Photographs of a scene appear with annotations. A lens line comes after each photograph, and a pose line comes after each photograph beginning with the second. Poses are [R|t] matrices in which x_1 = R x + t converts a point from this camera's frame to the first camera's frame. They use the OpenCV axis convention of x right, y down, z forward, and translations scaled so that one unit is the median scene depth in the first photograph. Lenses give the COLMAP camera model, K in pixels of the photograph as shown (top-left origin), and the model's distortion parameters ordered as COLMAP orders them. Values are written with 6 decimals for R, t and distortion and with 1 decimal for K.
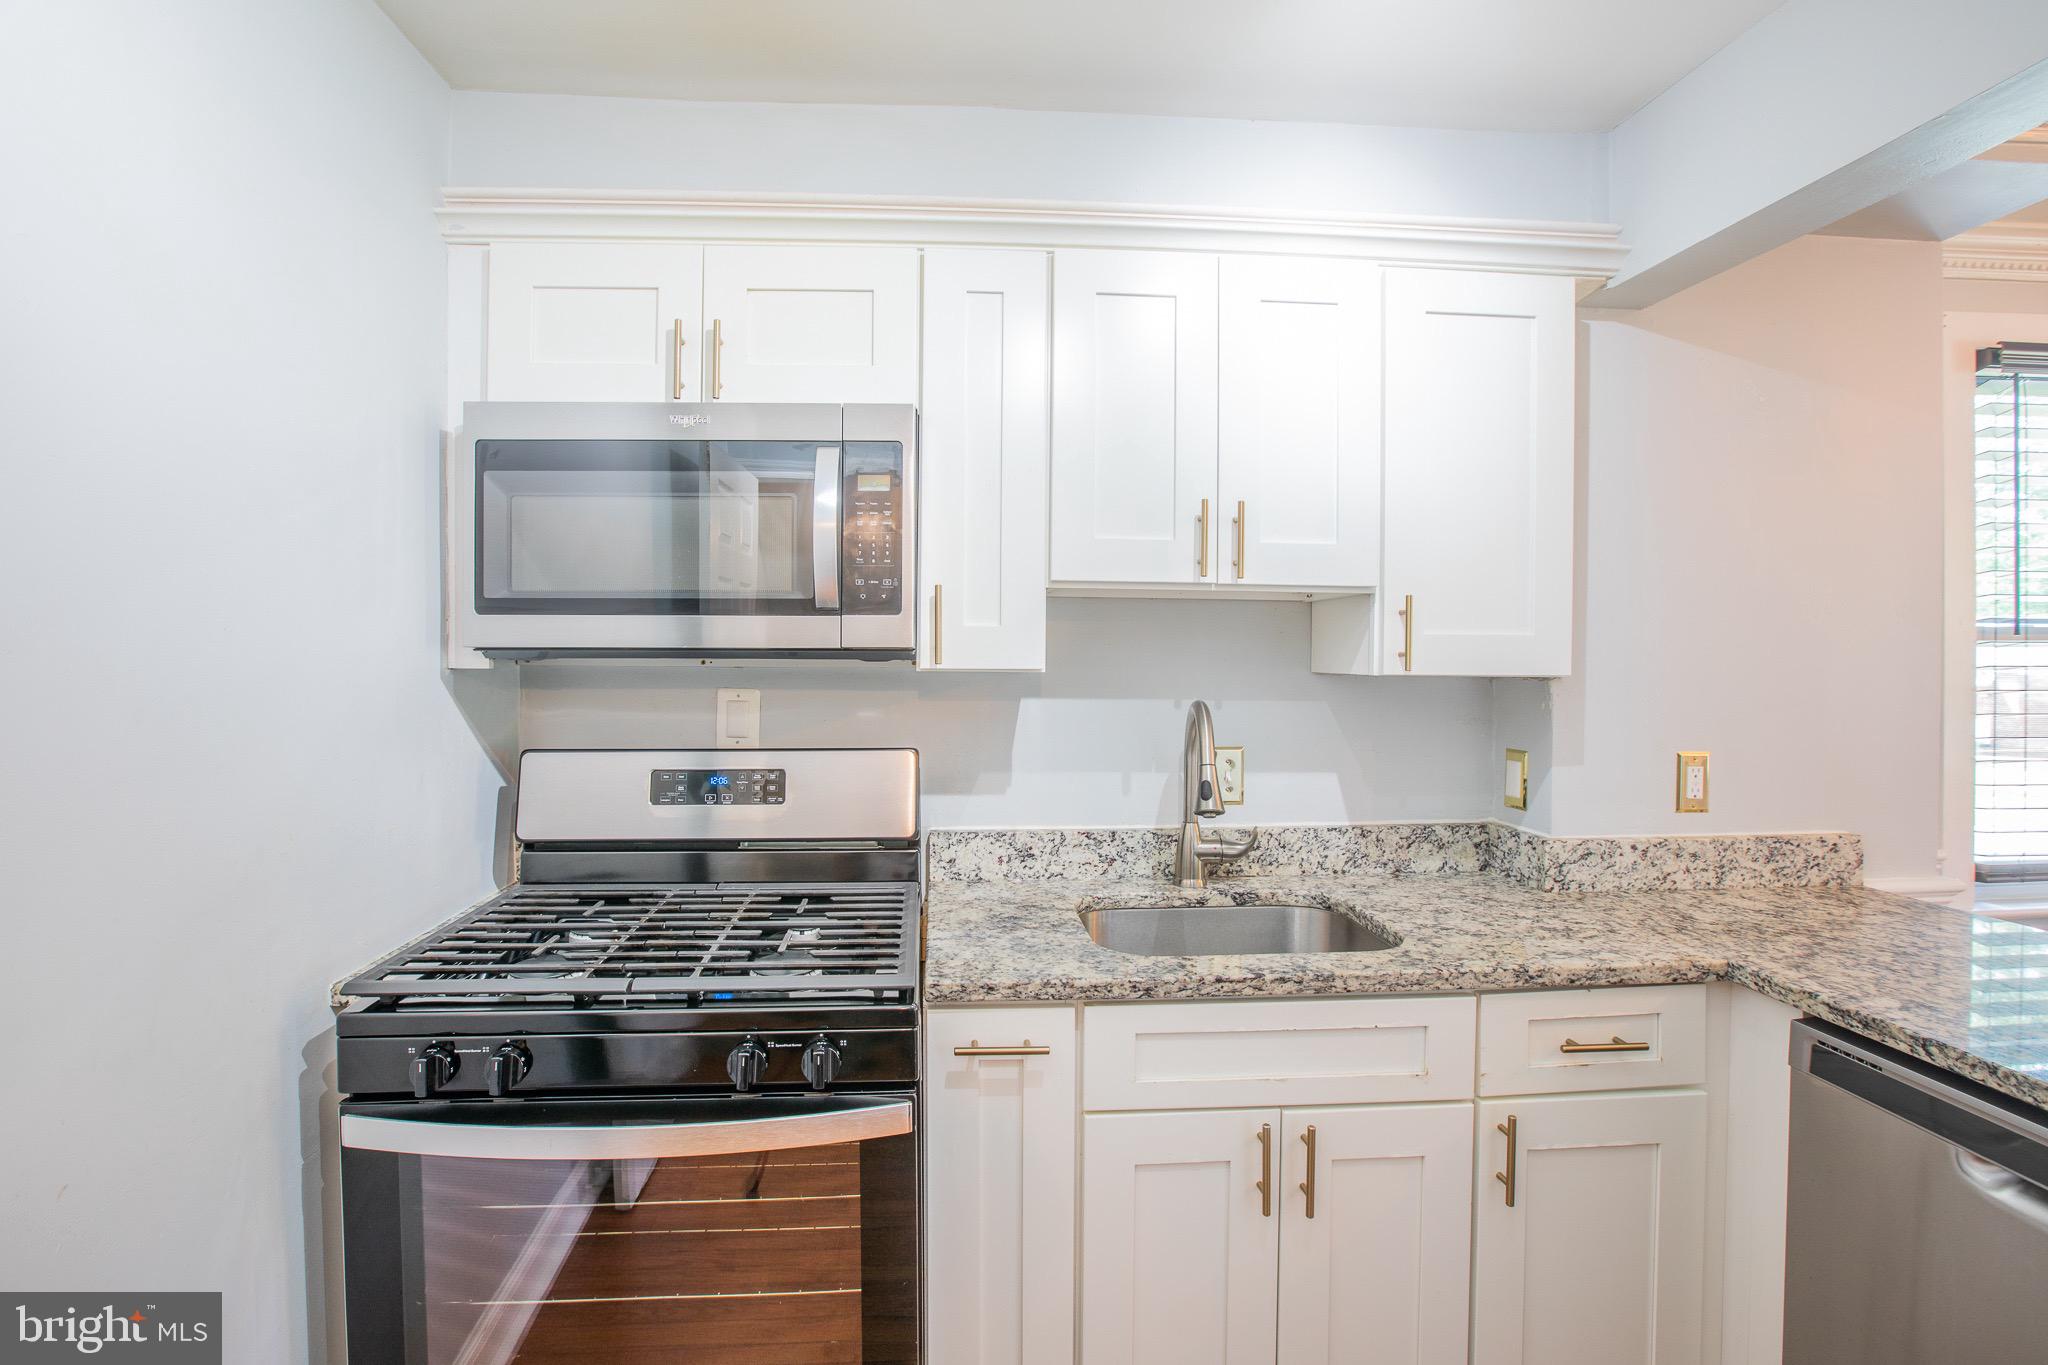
lens RADIAL K [[948.2, 0, 1020.5], [0, 948.2, 637.4], [0, 0, 1]] dist [-0.046297, 0.013433]
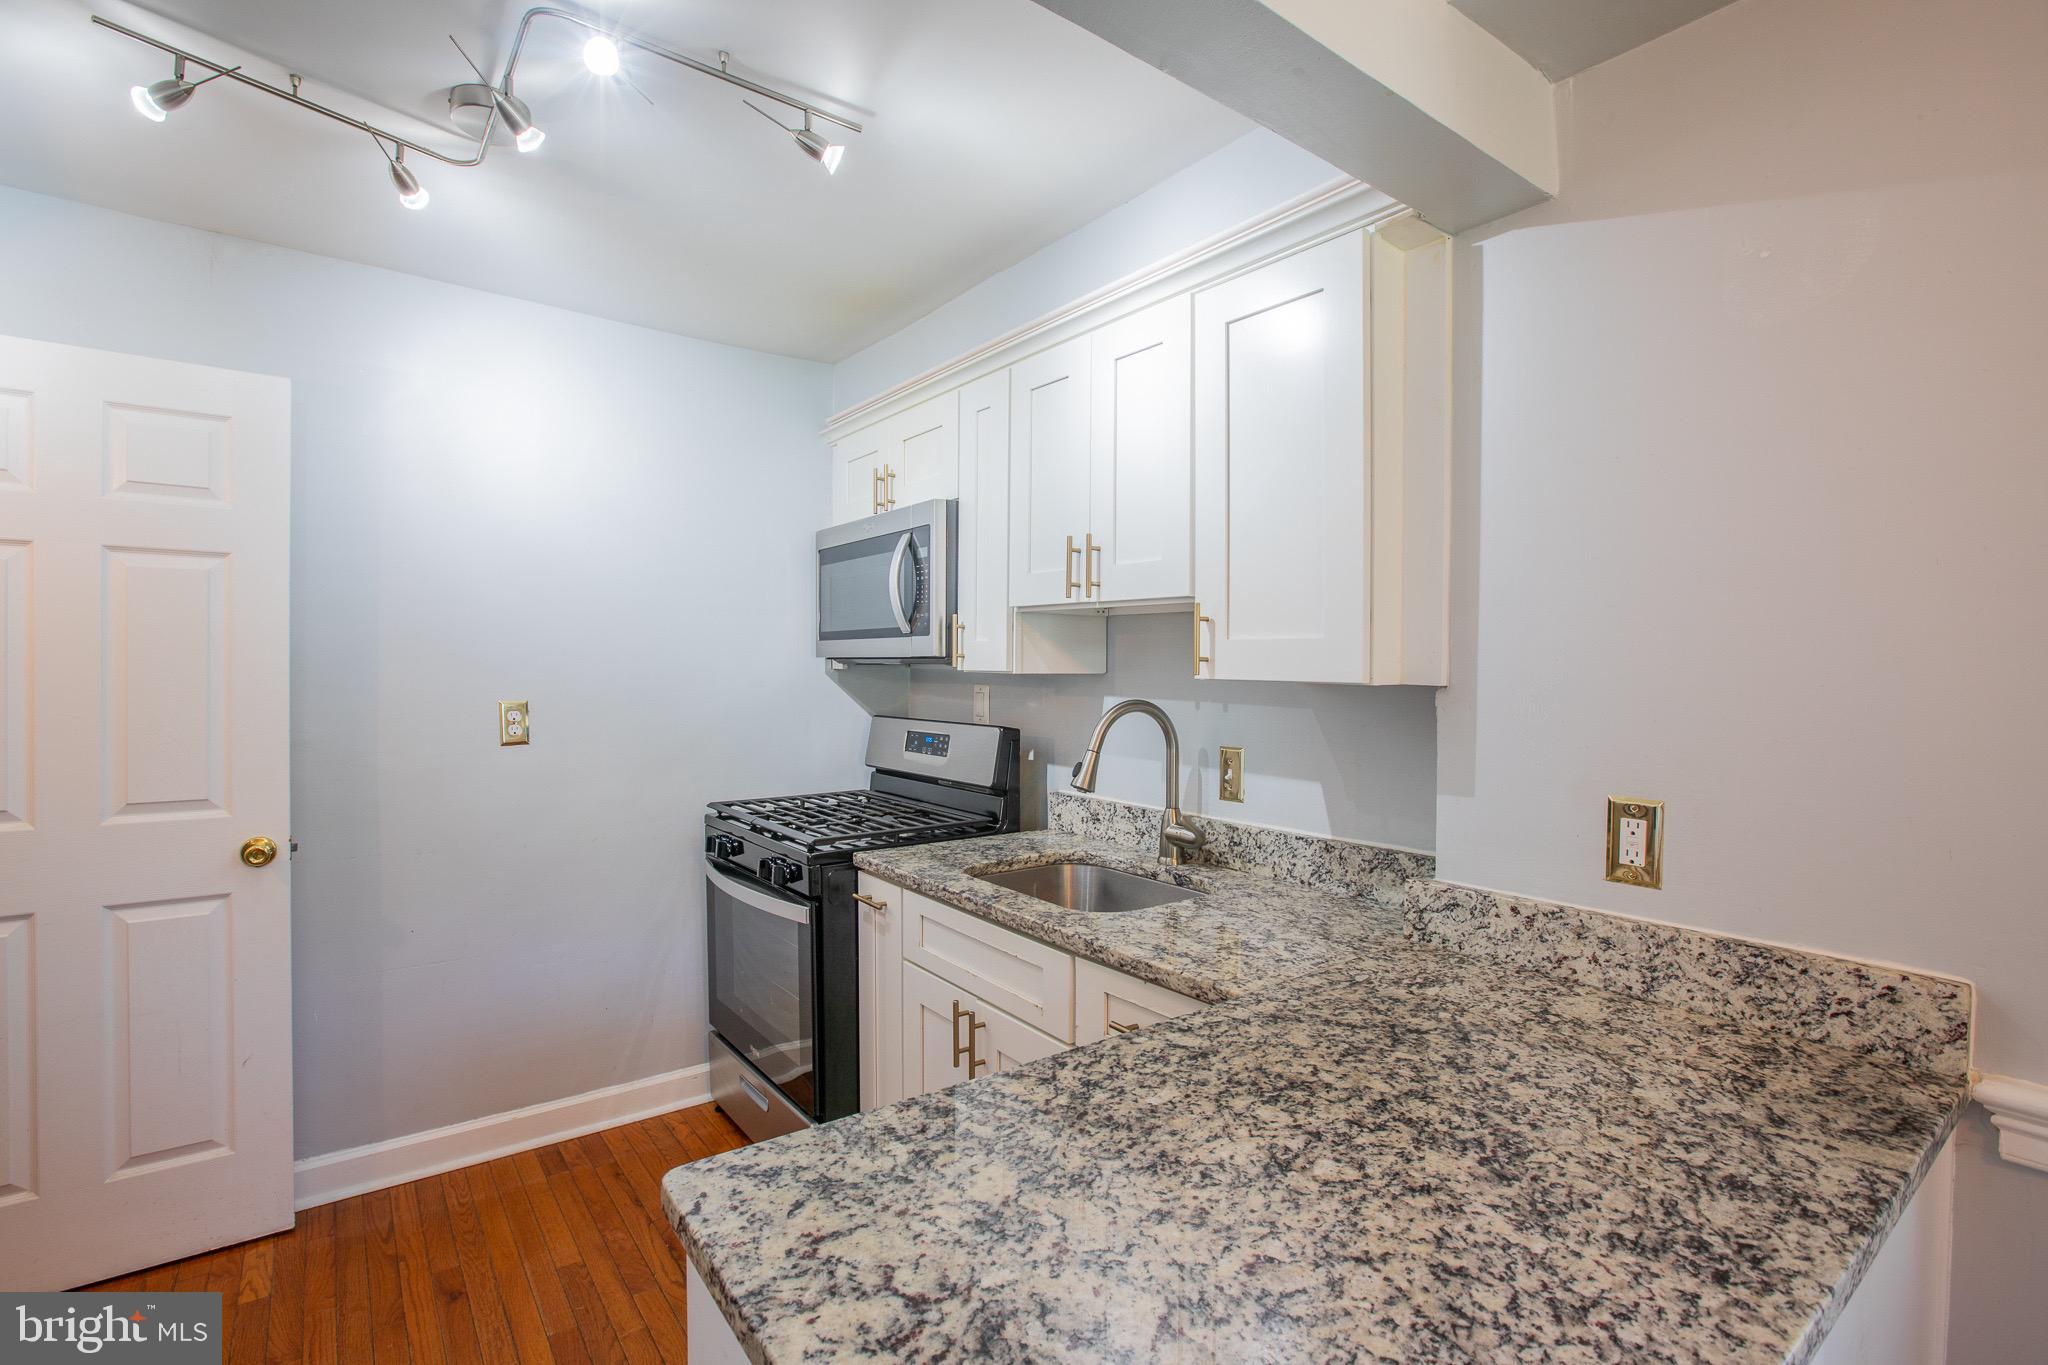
lens RADIAL K [[948.2, 0, 1020.5], [0, 948.2, 637.4], [0, 0, 1]] dist [-0.046297, 0.013433]
pose [[0.544902, -0.023032, -0.838183, 1.086562], [0.011209, 0.999733, -0.020184, 0.011307], [0.838425, 0.001603, 0.545015, 0.235285]]
